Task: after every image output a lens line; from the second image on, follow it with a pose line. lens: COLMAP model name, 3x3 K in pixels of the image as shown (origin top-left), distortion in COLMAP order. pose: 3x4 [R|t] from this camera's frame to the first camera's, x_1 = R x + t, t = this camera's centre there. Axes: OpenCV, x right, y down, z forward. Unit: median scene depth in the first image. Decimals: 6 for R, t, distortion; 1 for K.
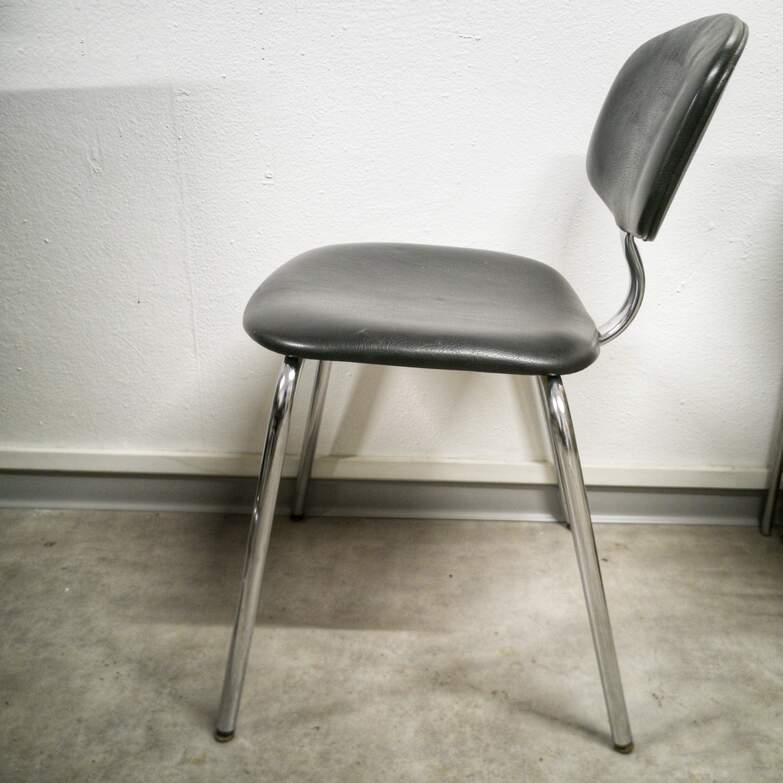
lens RADIAL K [[877.4, 0, 423.5], [0, 877.4, 379.0], [0, 0, 1]] dist [0.077113, -0.120015]
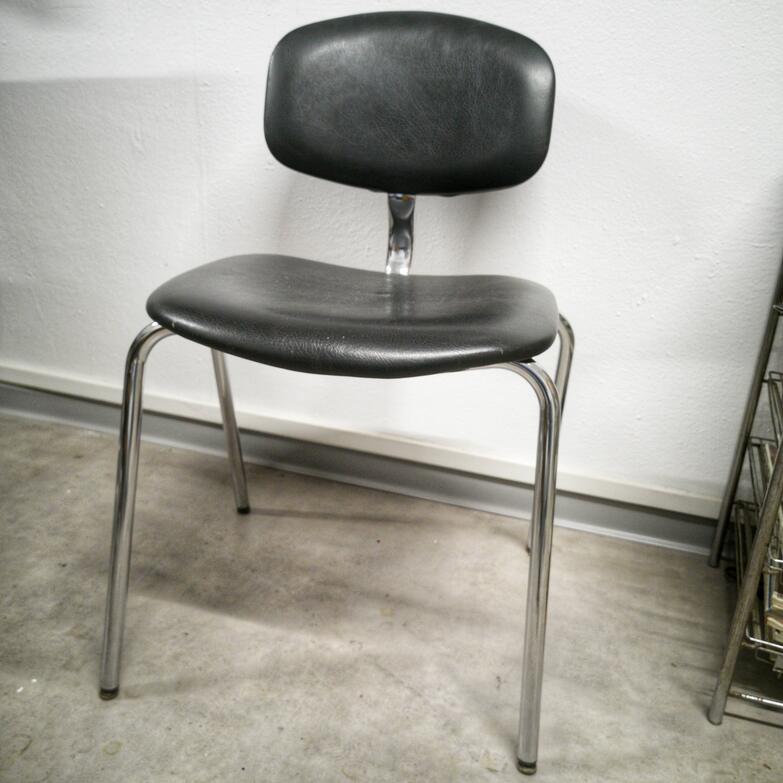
lens RADIAL K [[799.1, 0, 391.9], [0, 799.1, 405.4], [0, 0, 1]] dist [0.060271, -0.082372]
pose [[0.954133, 0.140454, -0.264391, 0.305316], [-0.139165, 0.989986, 0.023698, 0.034206], [0.265071, 0.014183, 0.964124, 0.055716]]
